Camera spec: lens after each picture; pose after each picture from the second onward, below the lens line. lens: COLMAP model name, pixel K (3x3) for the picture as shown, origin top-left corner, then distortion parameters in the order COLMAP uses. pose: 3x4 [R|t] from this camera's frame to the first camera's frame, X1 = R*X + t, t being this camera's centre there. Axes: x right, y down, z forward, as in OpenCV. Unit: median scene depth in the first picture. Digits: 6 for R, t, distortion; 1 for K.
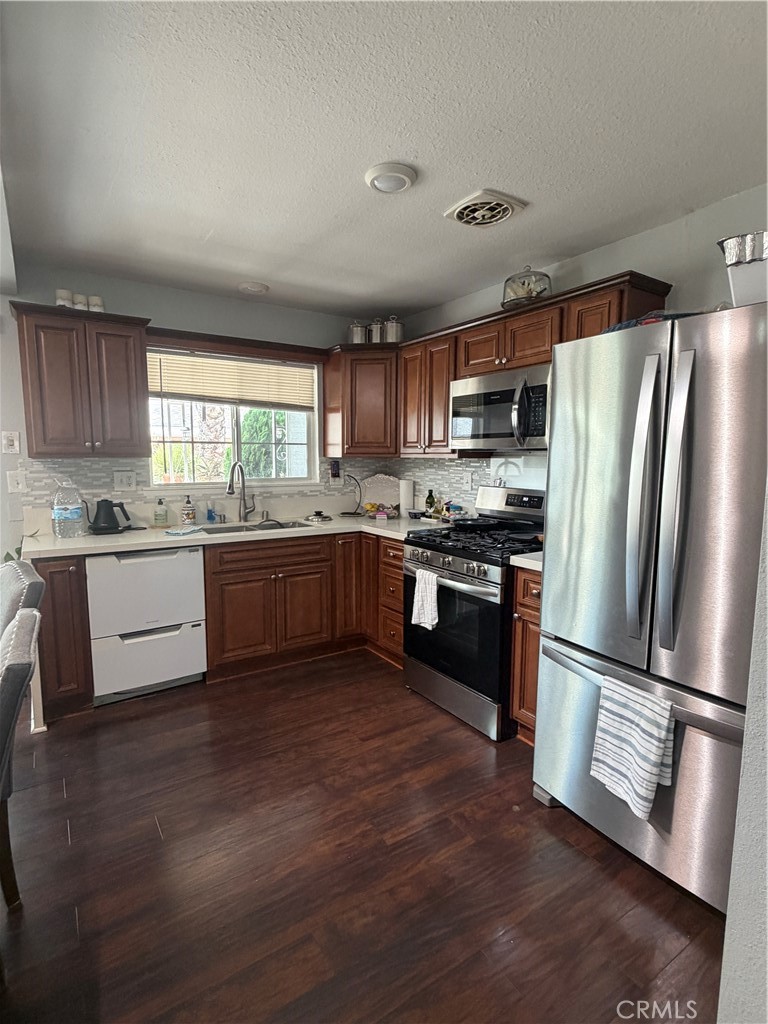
lens RADIAL K [[523.0, 0, 382.5], [0, 523.0, 513.0], [0, 0, 1]] dist [-0.004352, 0.001209]
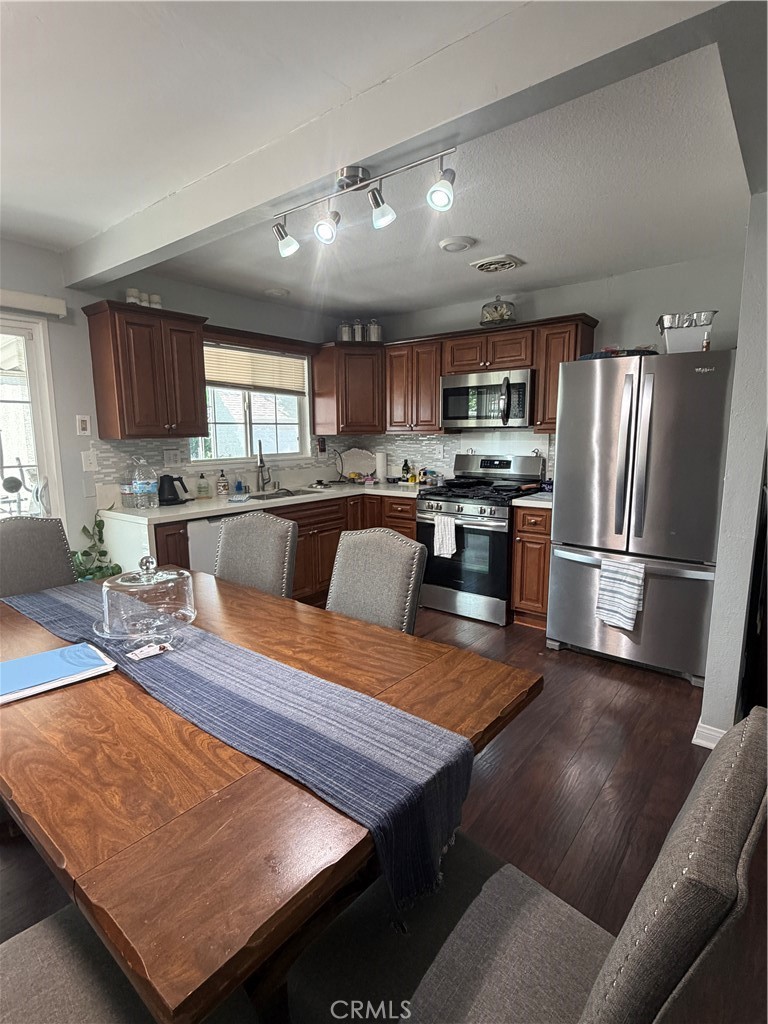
lens RADIAL K [[523.0, 0, 382.3], [0, 523.0, 510.0], [0, 0, 1]] dist [-0.004352, 0.001209]
pose [[0.949642, -0.058797, 0.307770, -0.450105], [0.046910, 0.997845, 0.045886, 0.021031], [-0.309805, -0.029137, 0.950354, -0.237780]]
